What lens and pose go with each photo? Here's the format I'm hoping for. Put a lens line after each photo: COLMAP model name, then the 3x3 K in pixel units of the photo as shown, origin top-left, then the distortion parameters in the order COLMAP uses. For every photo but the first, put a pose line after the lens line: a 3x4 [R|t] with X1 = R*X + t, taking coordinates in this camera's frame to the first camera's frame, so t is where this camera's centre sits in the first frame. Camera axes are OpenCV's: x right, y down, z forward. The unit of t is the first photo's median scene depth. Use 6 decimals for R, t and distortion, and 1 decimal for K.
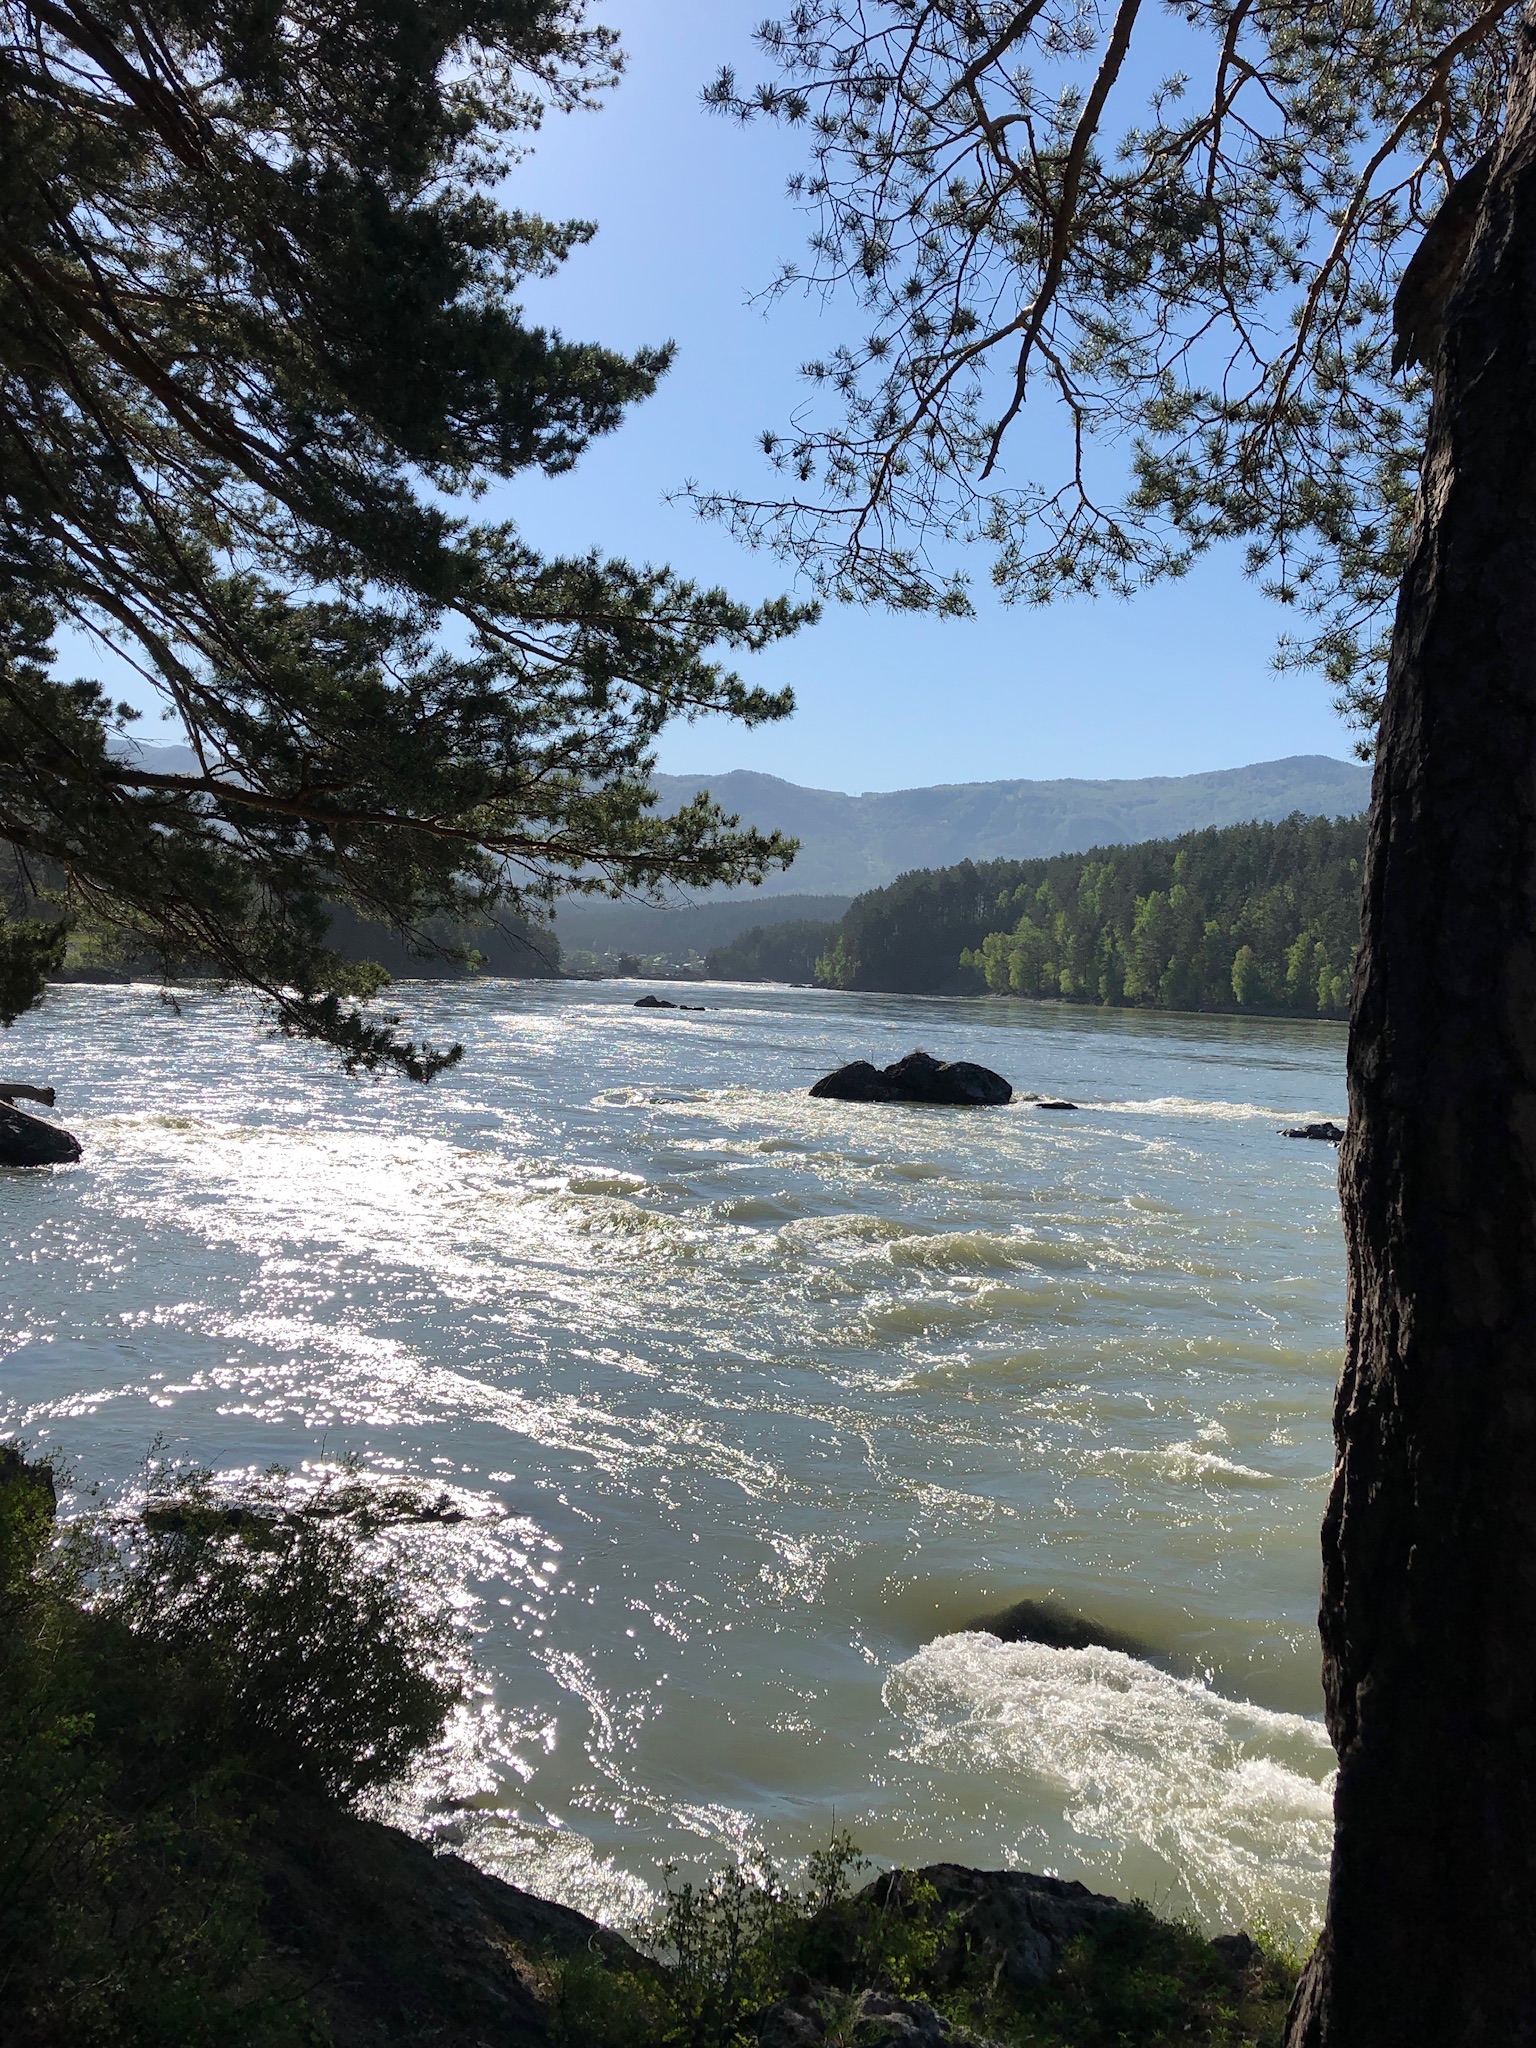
lens RADIAL K [[1759.6, 0, 768.0], [0, 1759.6, 1024.0], [0, 0, 1]] dist [0.094784, -0.217201]
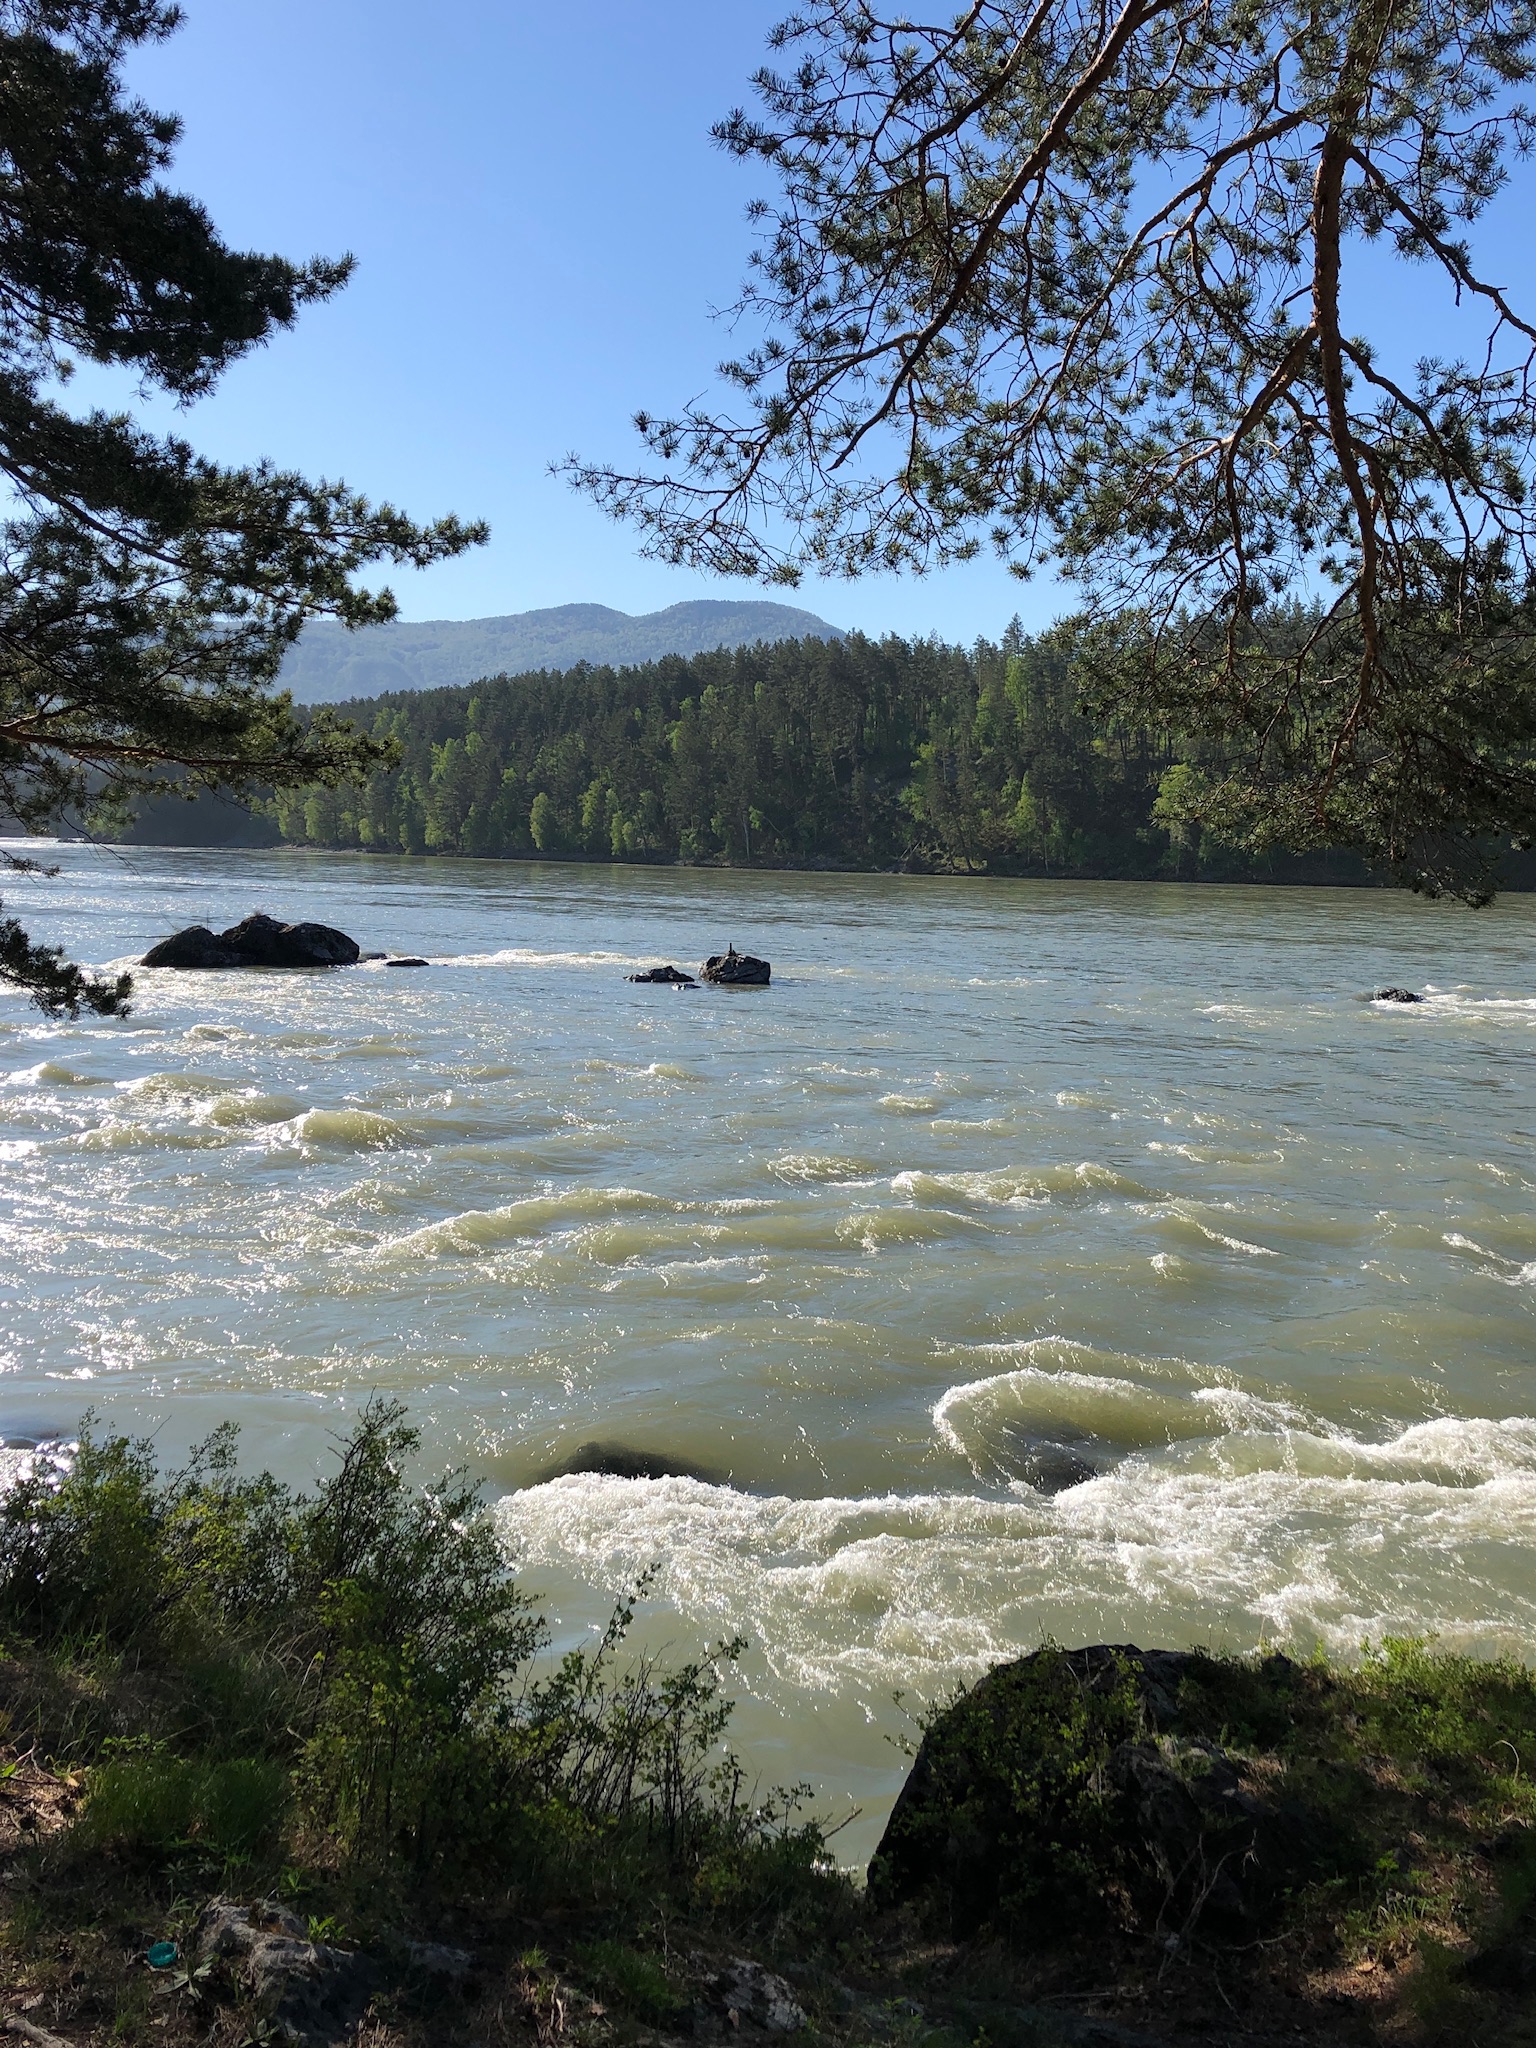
lens RADIAL K [[1761.6, 0, 768.0], [0, 1761.6, 1024.0], [0, 0, 1]] dist [-0.002042, -0.004532]
pose [[0.925510, -0.061099, 0.373763, -0.222715], [0.029051, 0.995446, 0.090790, -0.038780], [-0.377608, -0.073169, 0.923070, -0.022891]]
